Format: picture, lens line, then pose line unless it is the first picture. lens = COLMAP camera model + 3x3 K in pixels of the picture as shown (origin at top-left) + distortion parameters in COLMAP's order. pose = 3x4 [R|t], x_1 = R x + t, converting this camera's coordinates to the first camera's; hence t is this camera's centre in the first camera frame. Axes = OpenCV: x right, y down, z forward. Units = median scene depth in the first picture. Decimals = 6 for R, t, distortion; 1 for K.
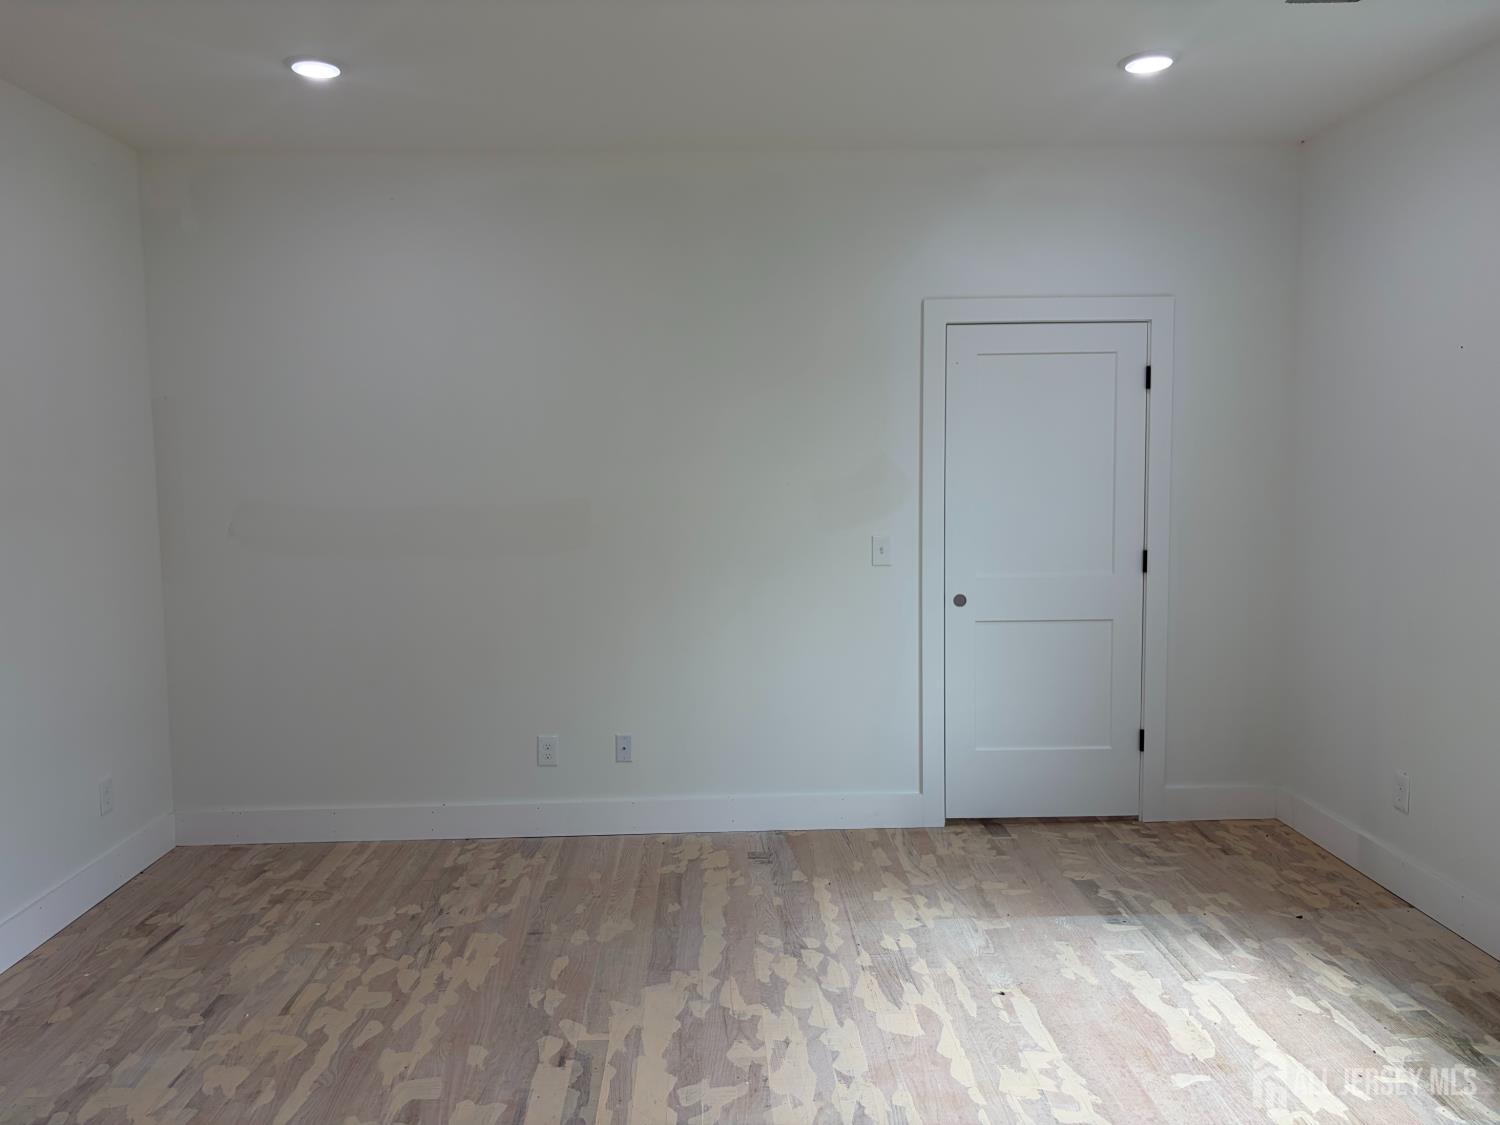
lens RADIAL K [[1146.6, 0, 742.7], [0, 1146.6, 562.8], [0, 0, 1]] dist [0.032582, -0.005736]
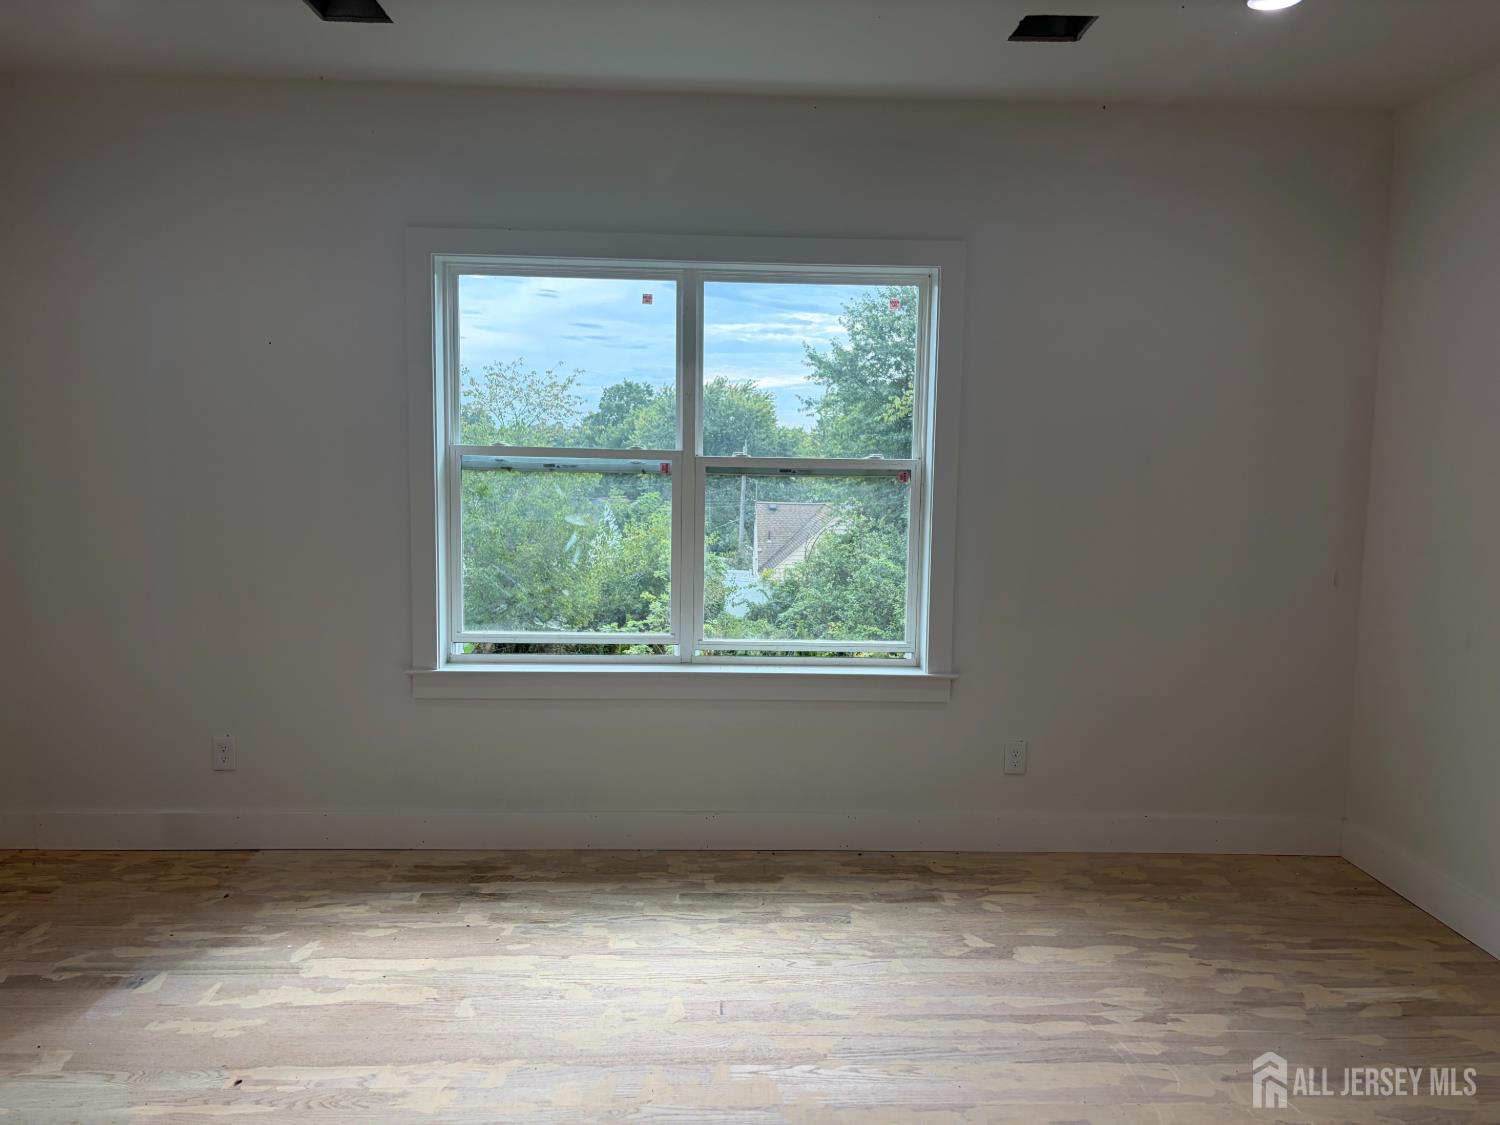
lens RADIAL K [[1146.6, 0, 745.0], [0, 1146.6, 562.8], [0, 0, 1]] dist [0.032582, -0.005736]
pose [[0.015832, -0.098456, 0.995015, -0.524479], [0.081451, 0.991960, 0.096858, -0.045967], [-0.996552, 0.079511, 0.023724, 0.542417]]
